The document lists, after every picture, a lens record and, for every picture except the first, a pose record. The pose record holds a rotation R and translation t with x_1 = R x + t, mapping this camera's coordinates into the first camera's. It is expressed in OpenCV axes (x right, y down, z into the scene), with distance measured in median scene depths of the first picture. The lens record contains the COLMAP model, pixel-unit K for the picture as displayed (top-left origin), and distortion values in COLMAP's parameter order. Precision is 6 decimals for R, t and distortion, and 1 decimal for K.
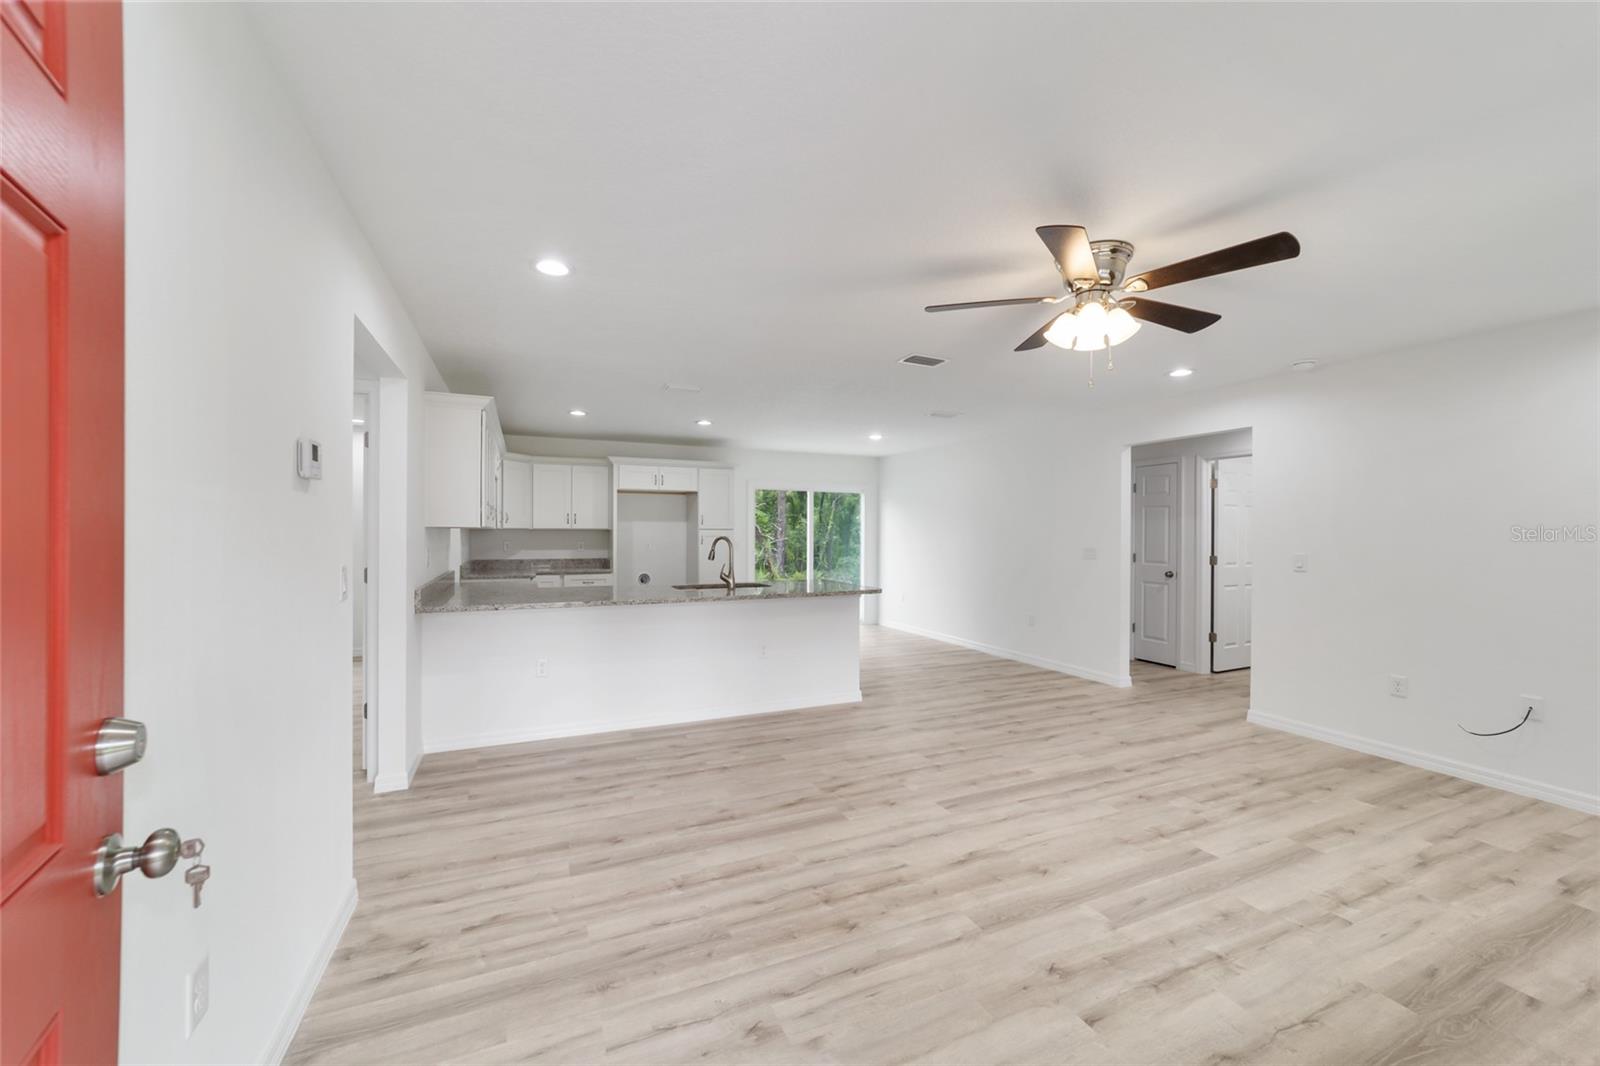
lens RADIAL K [[613.4, 0, 793.1], [0, 613.4, 535.0], [0, 0, 1]] dist [-0.017894, 0.008293]
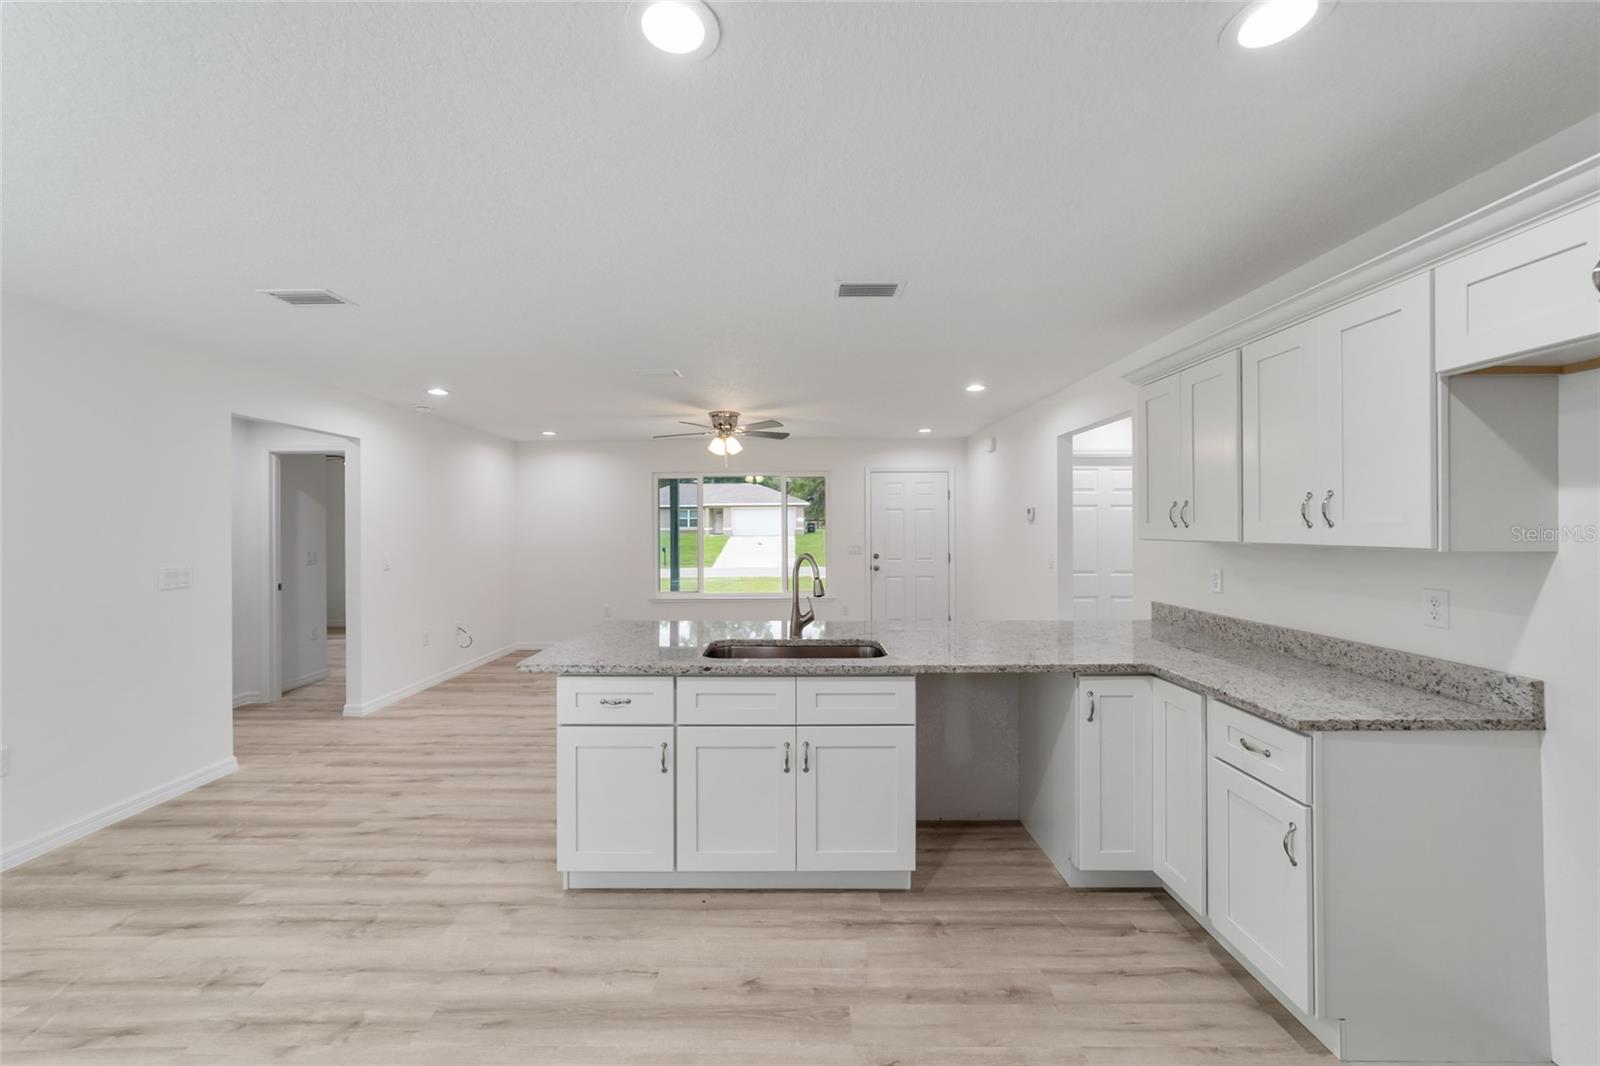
lens RADIAL K [[613.4, 0, 795.8], [0, 613.4, 534.3], [0, 0, 1]] dist [-0.017894, 0.008293]
pose [[-0.915204, -0.007257, 0.402925, -0.521888], [0.000213, 0.999829, 0.018493, -0.042479], [-0.402991, 0.017011, -0.915046, 2.341862]]
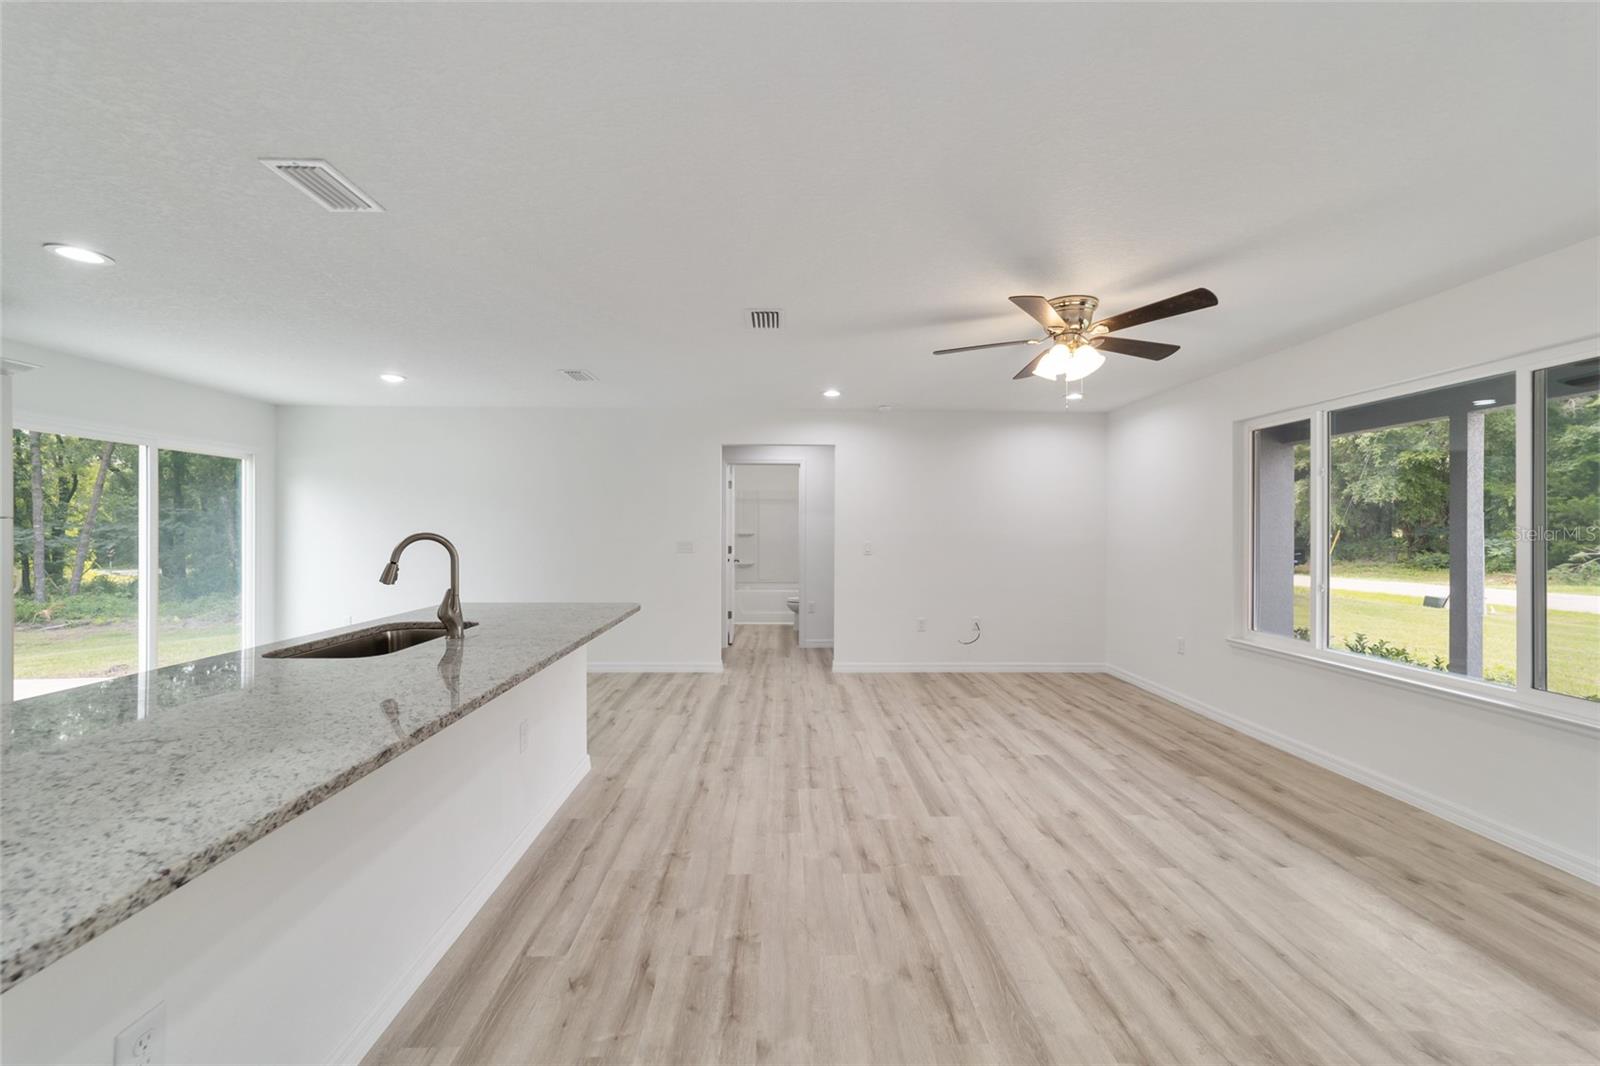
lens RADIAL K [[613.4, 0, 795.6], [0, 613.4, 530.2], [0, 0, 1]] dist [-0.017894, 0.008293]
pose [[0.374856, -0.005424, 0.927067, -0.690275], [0.001984, 0.999985, 0.005048, -0.003508], [-0.927081, -0.000053, 0.374862, 0.824879]]
